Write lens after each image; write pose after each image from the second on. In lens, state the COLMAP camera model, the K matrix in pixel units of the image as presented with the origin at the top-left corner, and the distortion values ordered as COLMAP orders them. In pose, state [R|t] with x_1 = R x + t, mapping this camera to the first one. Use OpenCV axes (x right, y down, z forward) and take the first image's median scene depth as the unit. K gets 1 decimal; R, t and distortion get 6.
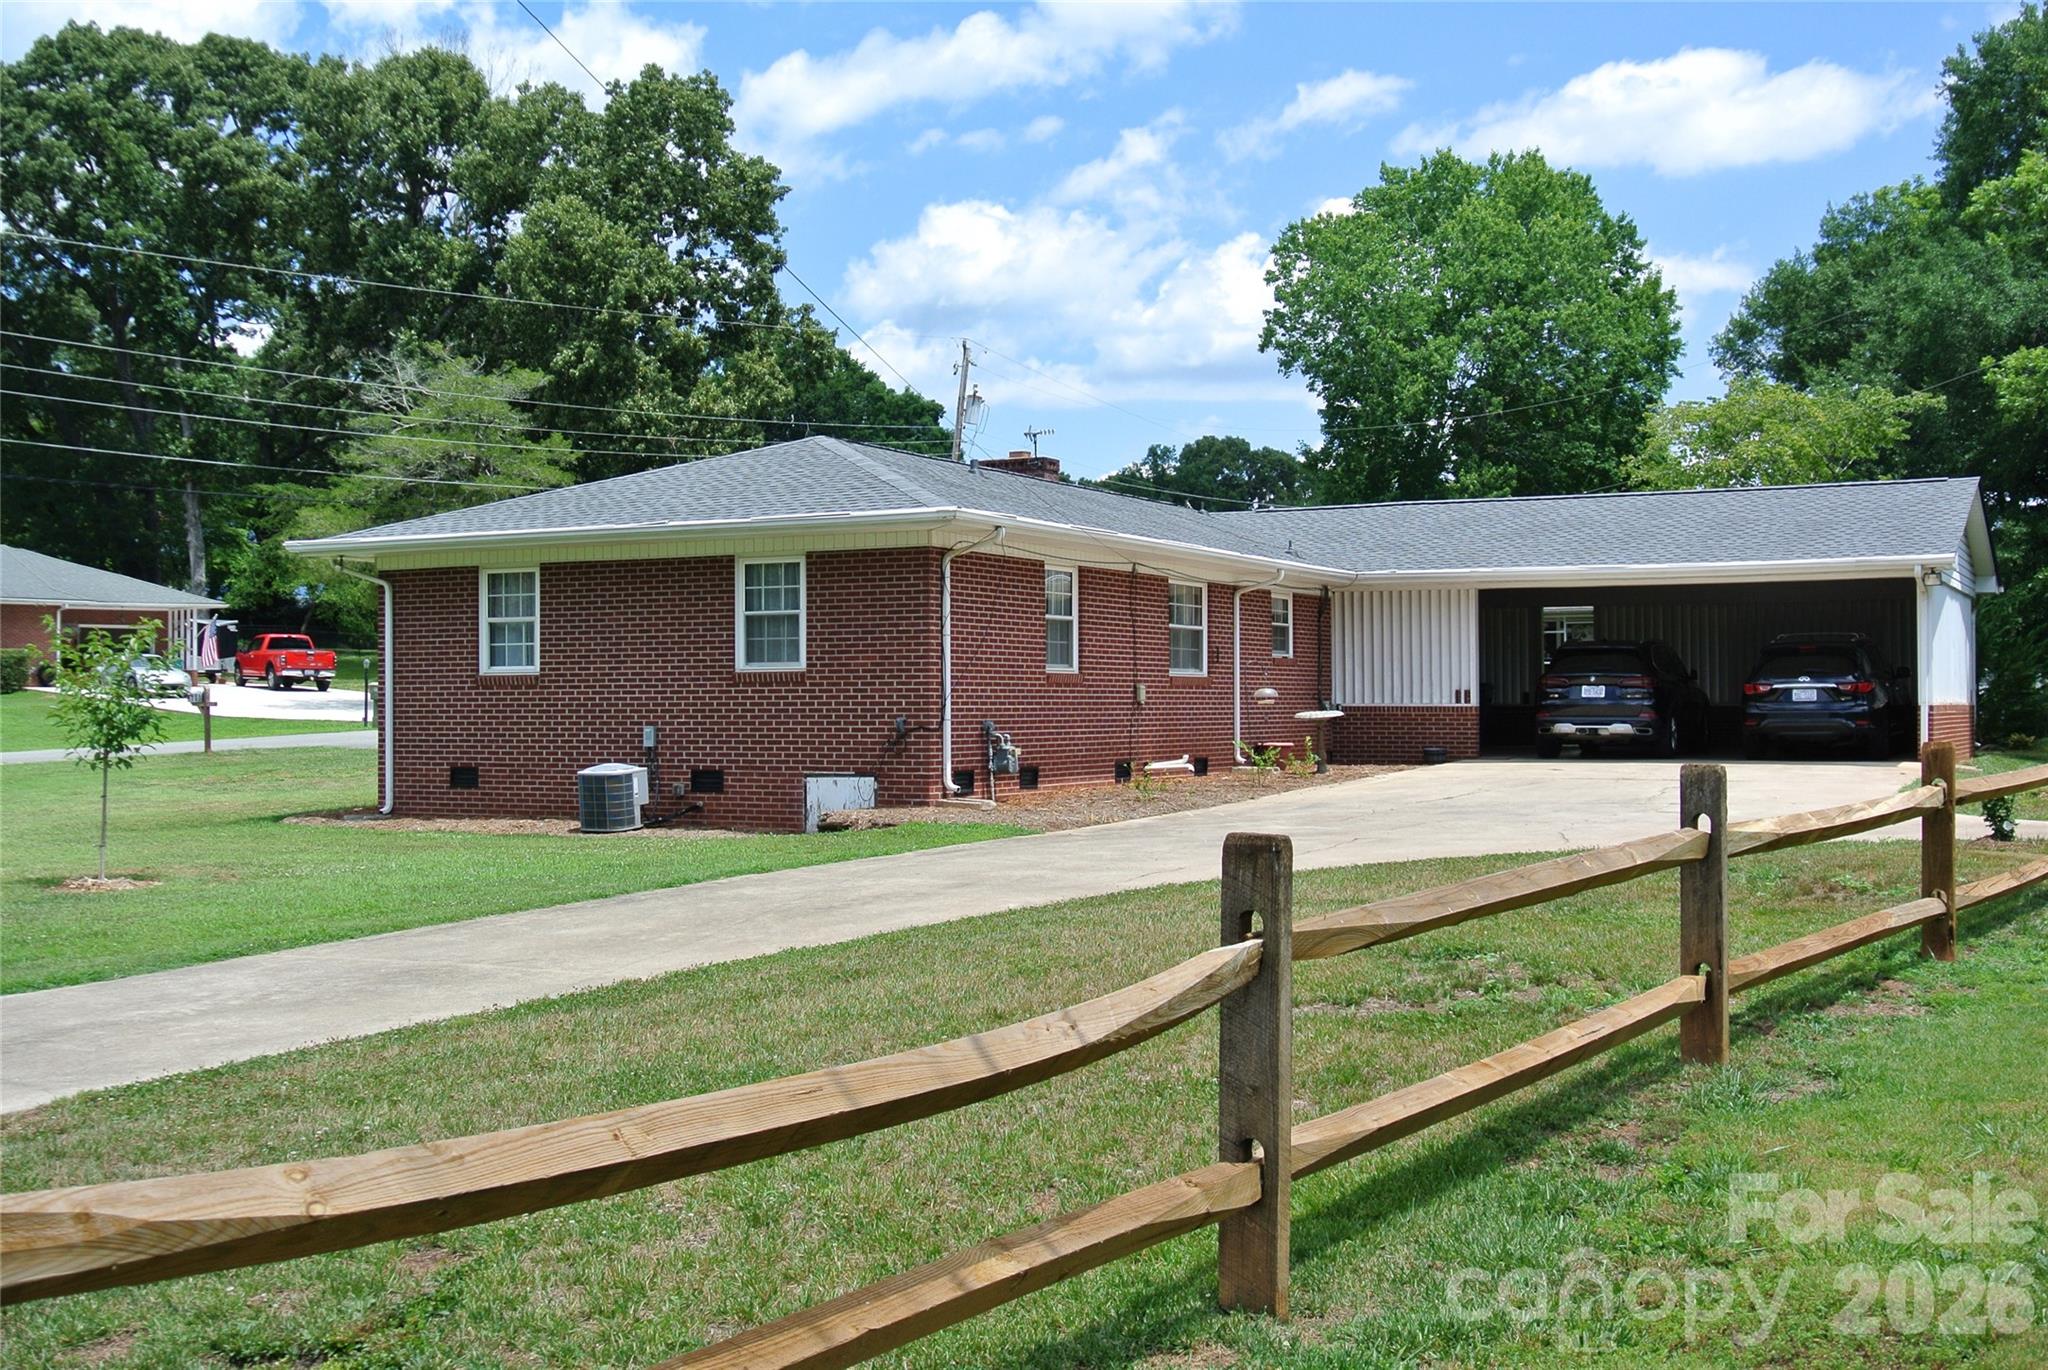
lens RADIAL K [[2187.4, 0, 1024.0], [0, 2187.4, 685.0], [0, 0, 1]] dist [-0.040236, -0.012064]
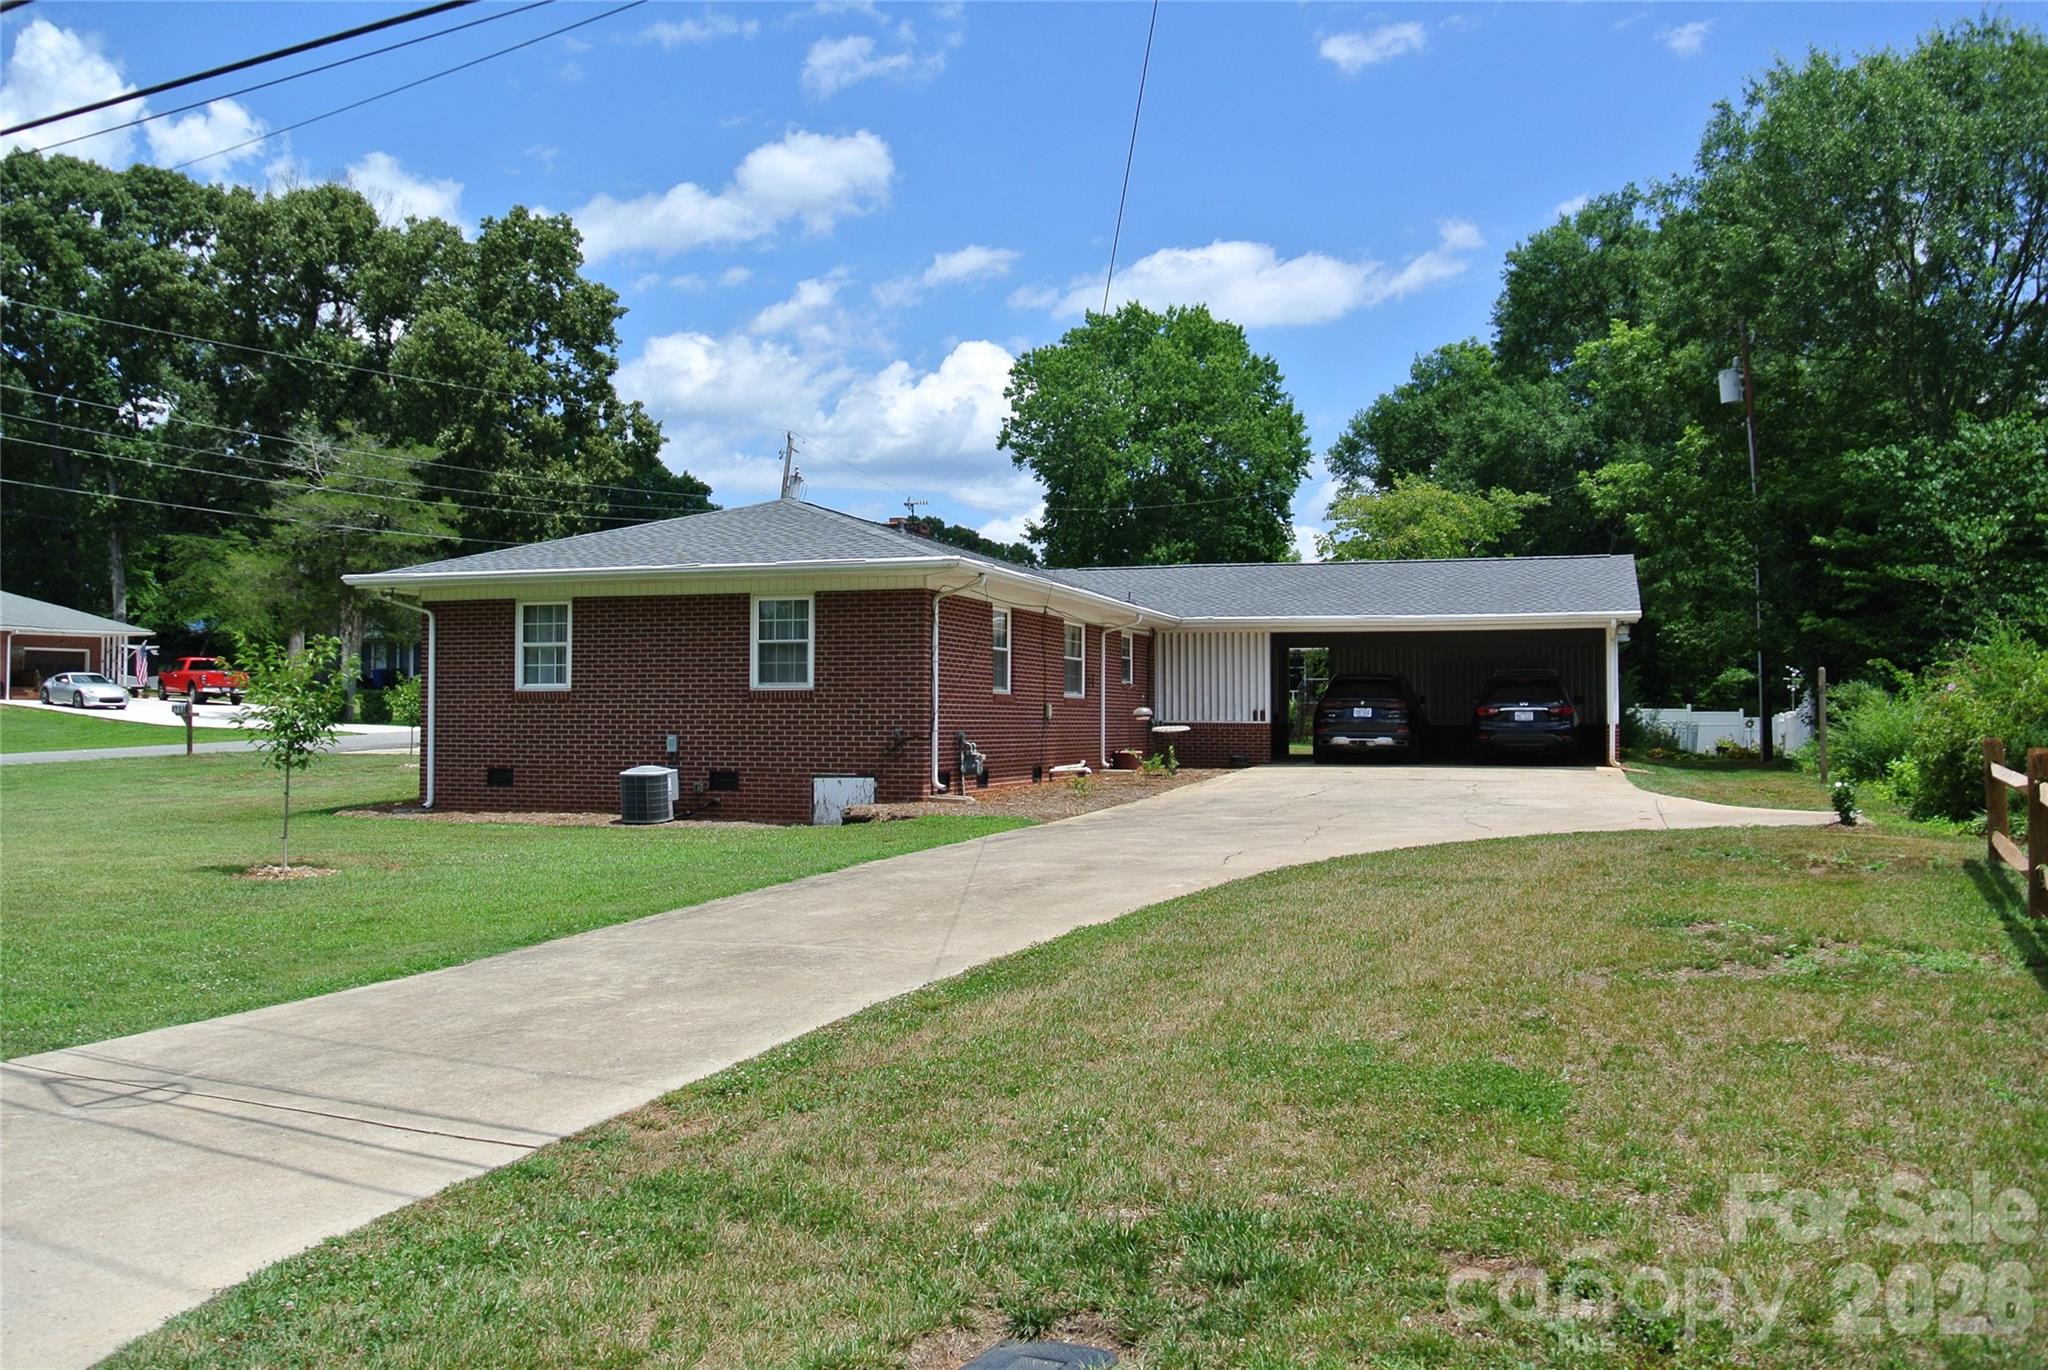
lens RADIAL K [[1677.4, 0, 1025.5], [0, 1677.4, 674.4], [0, 0, 1]] dist [-0.076651, 0.035193]
pose [[0.986186, 0.011197, 0.165262, -0.040957], [-0.007966, 0.999764, -0.020202, 0.000855], [-0.165450, 0.018607, 0.986043, 0.019666]]
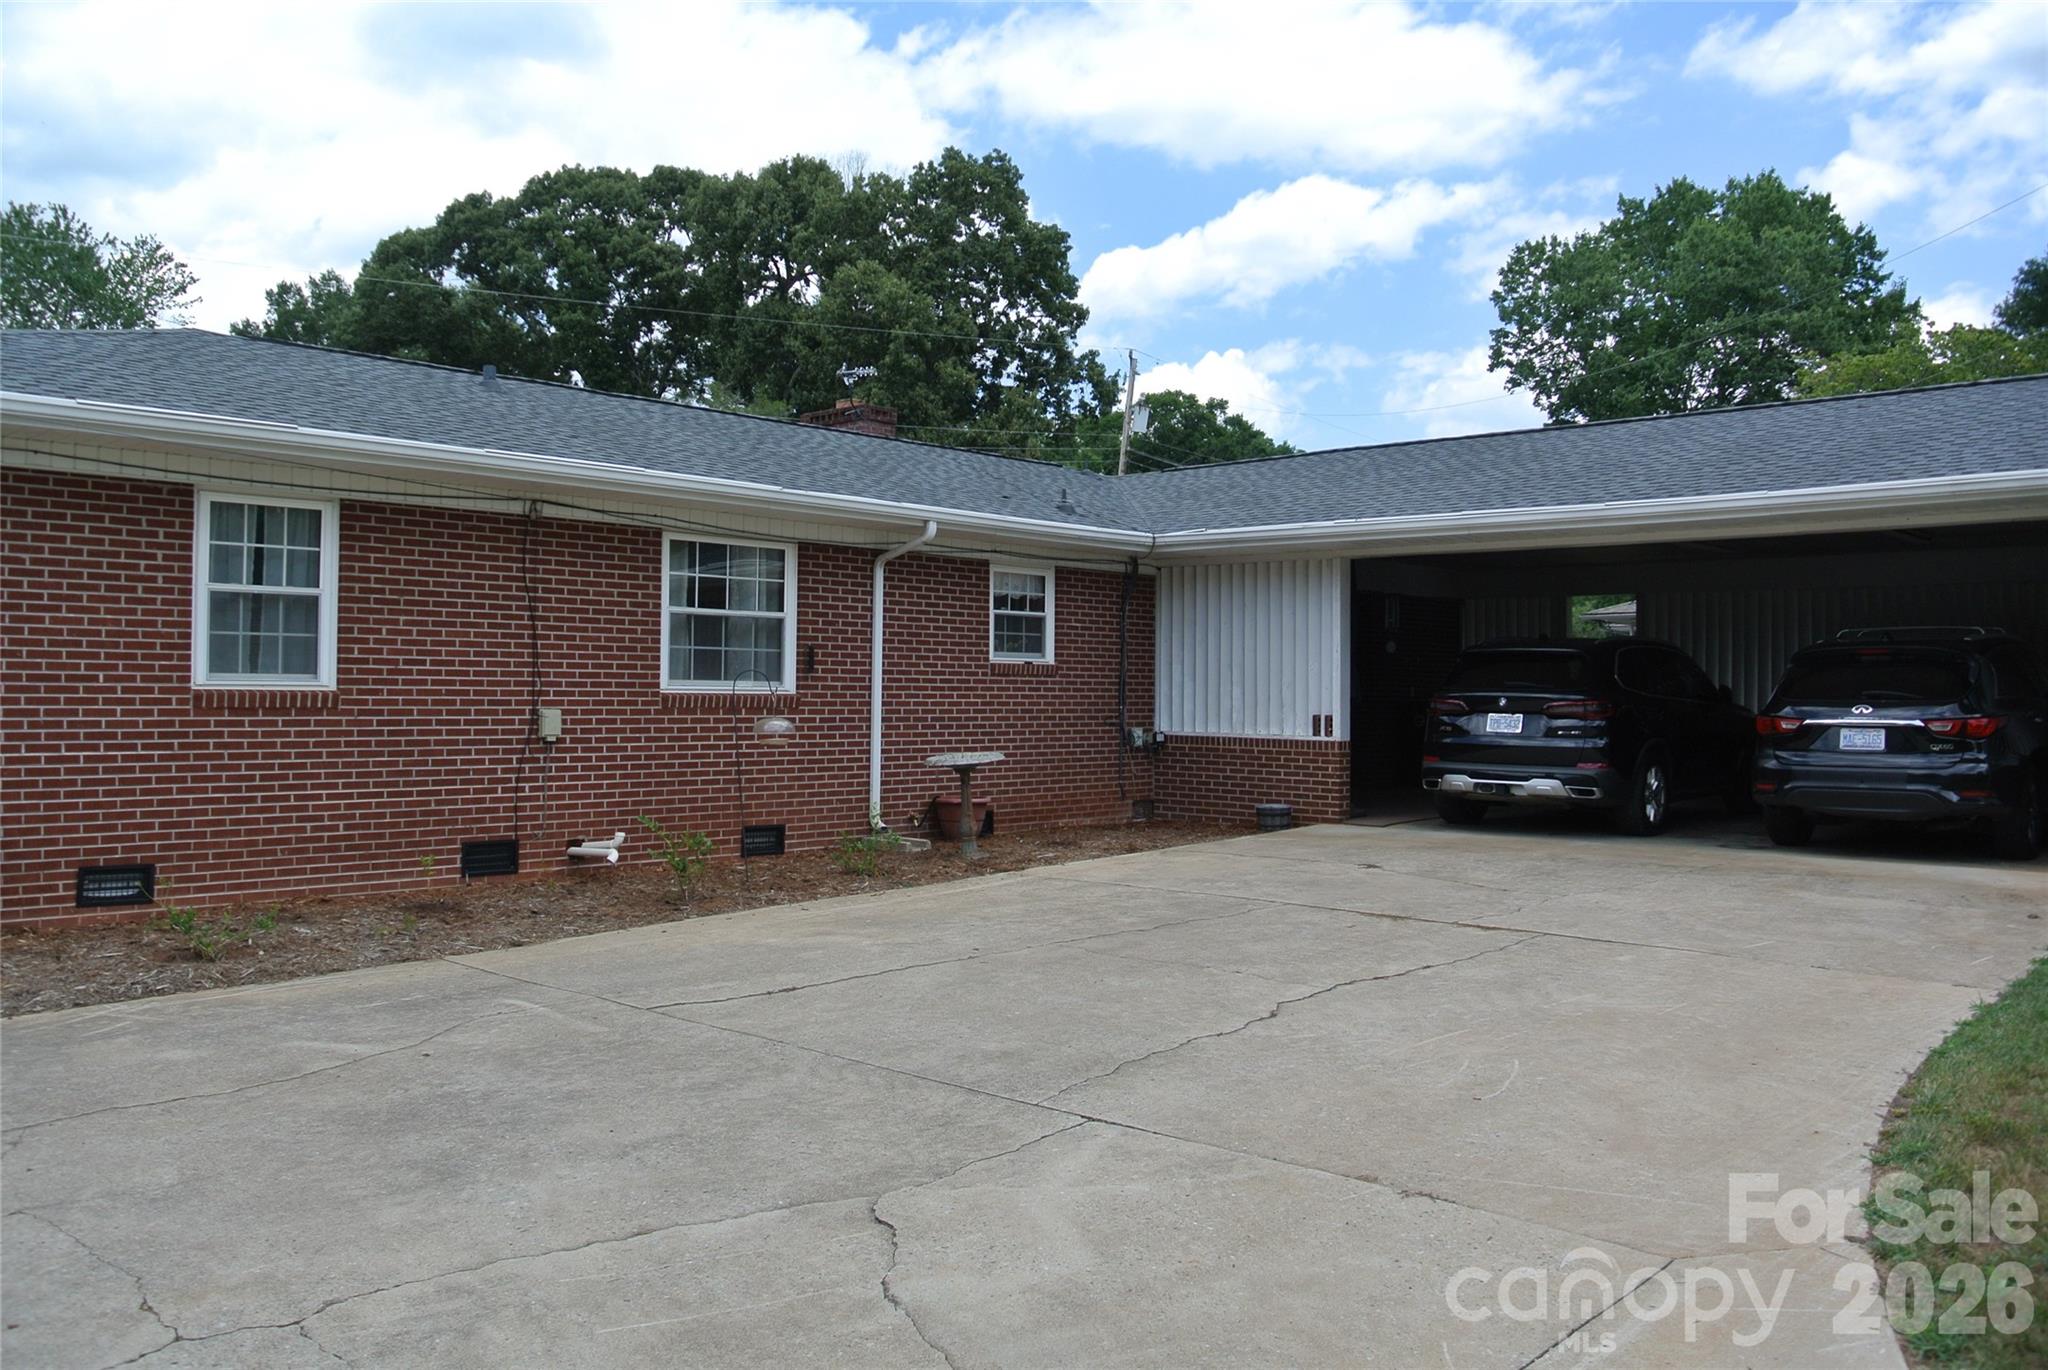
lens RADIAL K [[1587.6, 0, 1014.1], [0, 1587.6, 663.7], [0, 0, 1]] dist [-0.089137, 0.039236]
pose [[0.962256, 0.007108, -0.272052, 0.099552], [-0.009498, 0.999927, -0.007471, -0.003525], [0.271979, 0.009773, 0.962254, 0.218192]]
